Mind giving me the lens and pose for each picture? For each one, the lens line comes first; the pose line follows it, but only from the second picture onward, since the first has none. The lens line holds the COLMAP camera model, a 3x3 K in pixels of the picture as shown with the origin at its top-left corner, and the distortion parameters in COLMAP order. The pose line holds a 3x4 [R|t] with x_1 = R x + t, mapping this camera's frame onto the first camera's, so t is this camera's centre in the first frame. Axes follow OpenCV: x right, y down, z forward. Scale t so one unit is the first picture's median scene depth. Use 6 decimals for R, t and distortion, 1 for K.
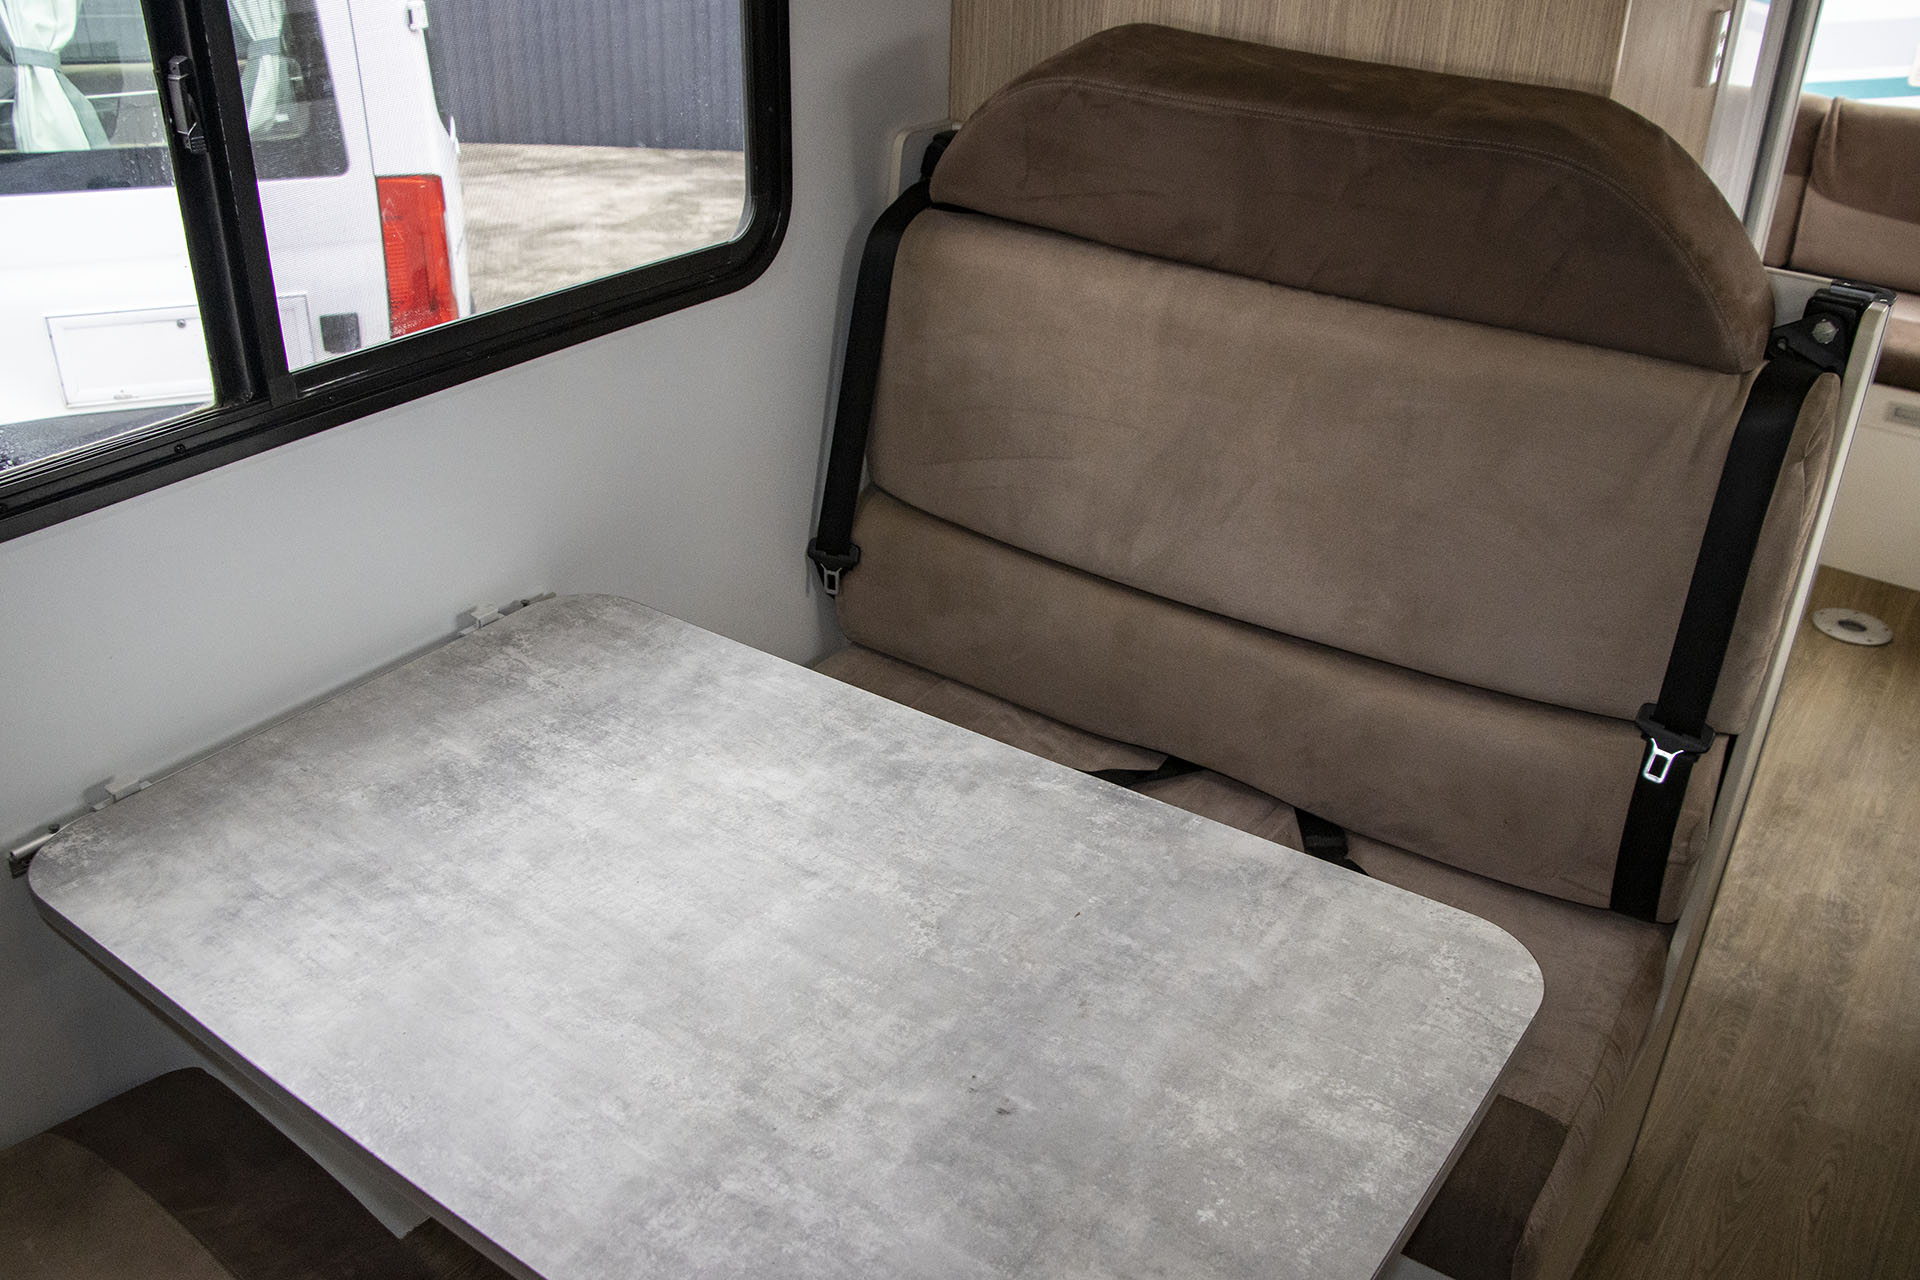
lens RADIAL K [[1648.9, 0, 972.3], [0, 1648.9, 634.2], [0, 0, 1]] dist [-0.186614, 0.163823]
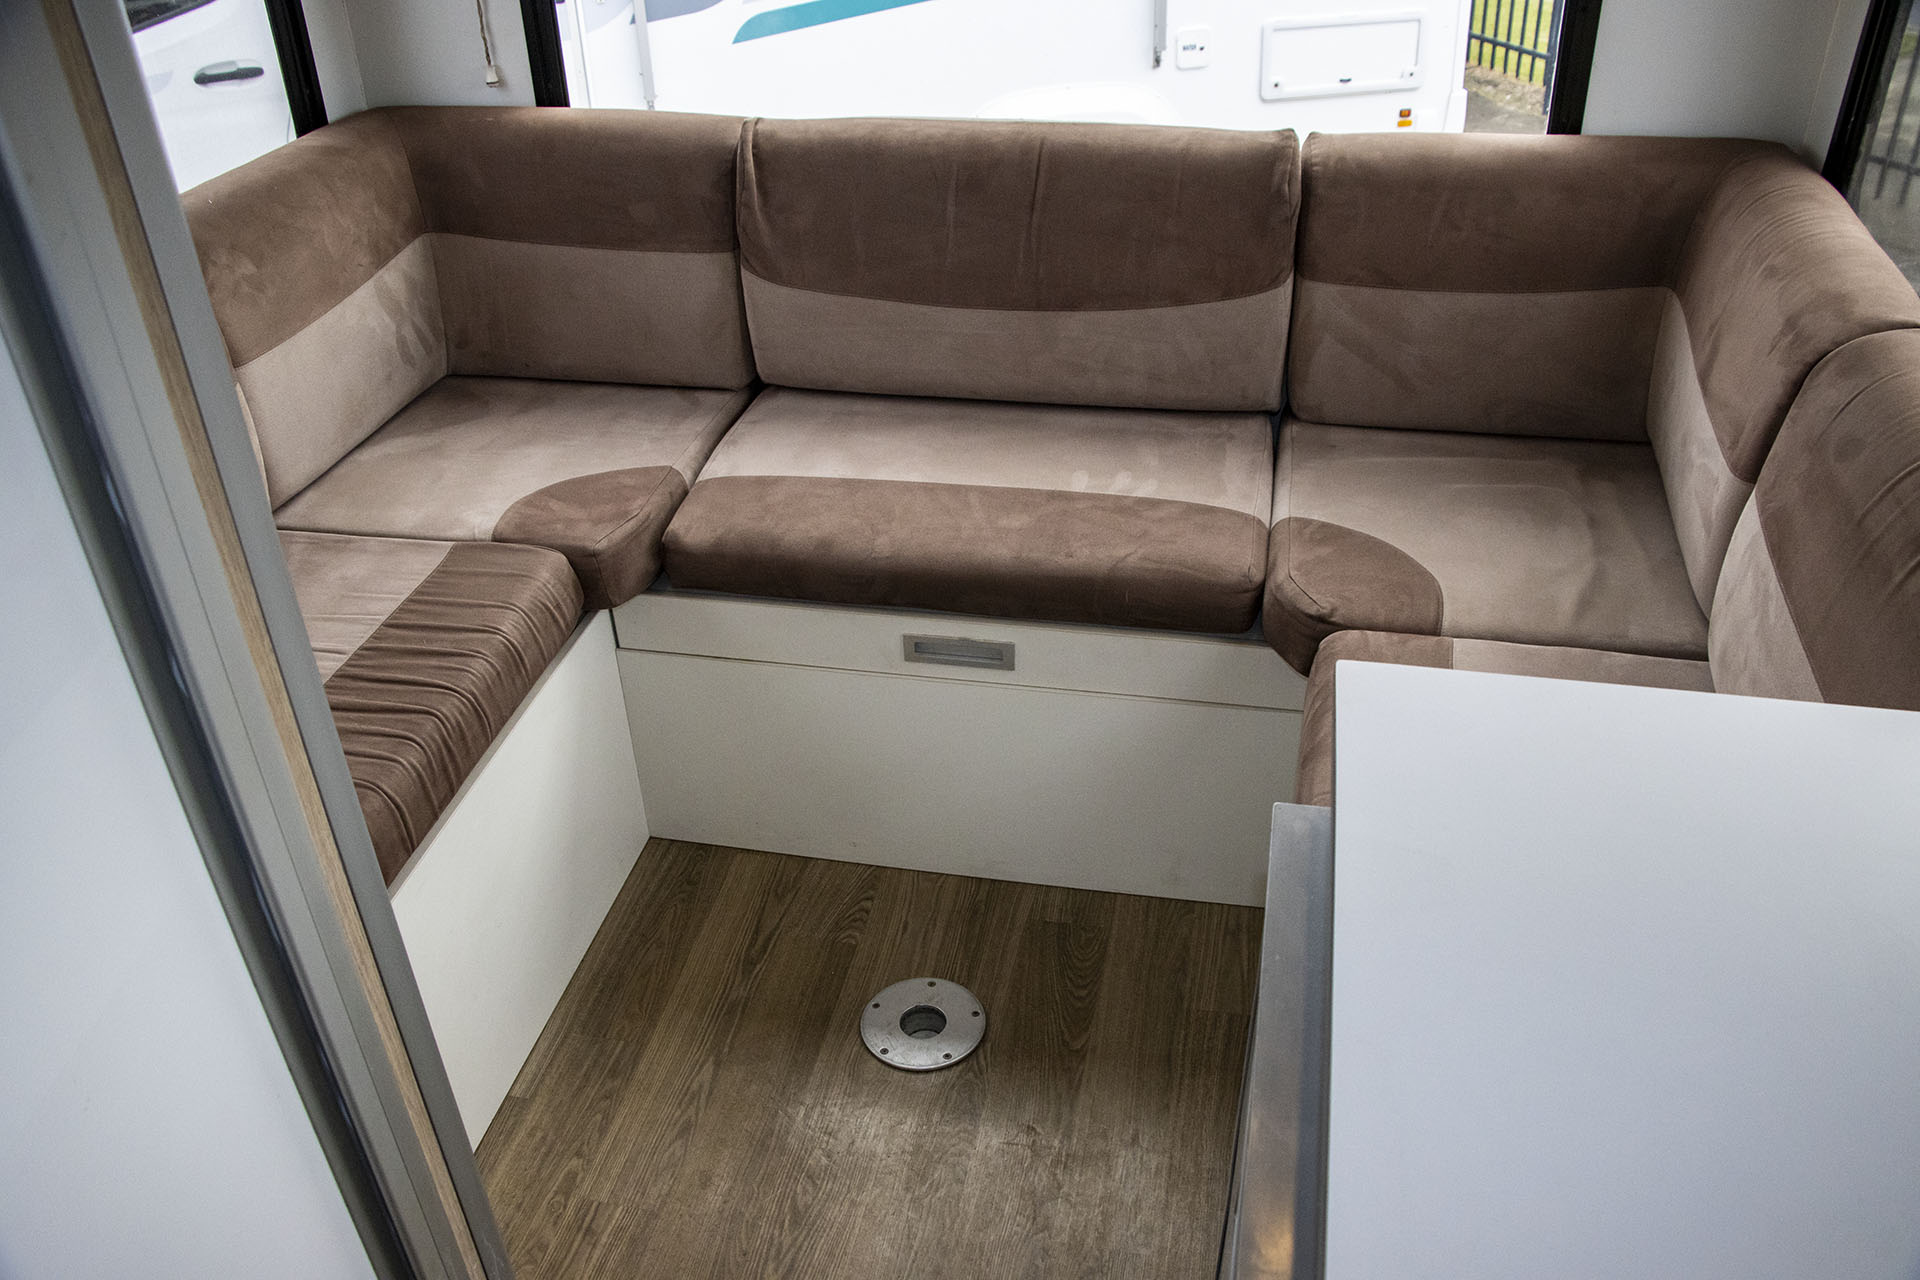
lens RADIAL K [[1564.2, 0, 960.0], [0, 1564.2, 640.0], [0, 0, 1]] dist [-0.217536, 0.210517]
pose [[0.911602, -0.272022, 0.308197, 0.809300], [0.245466, 0.961610, 0.122688, -0.415669], [-0.329739, -0.036190, 0.943378, 0.825520]]
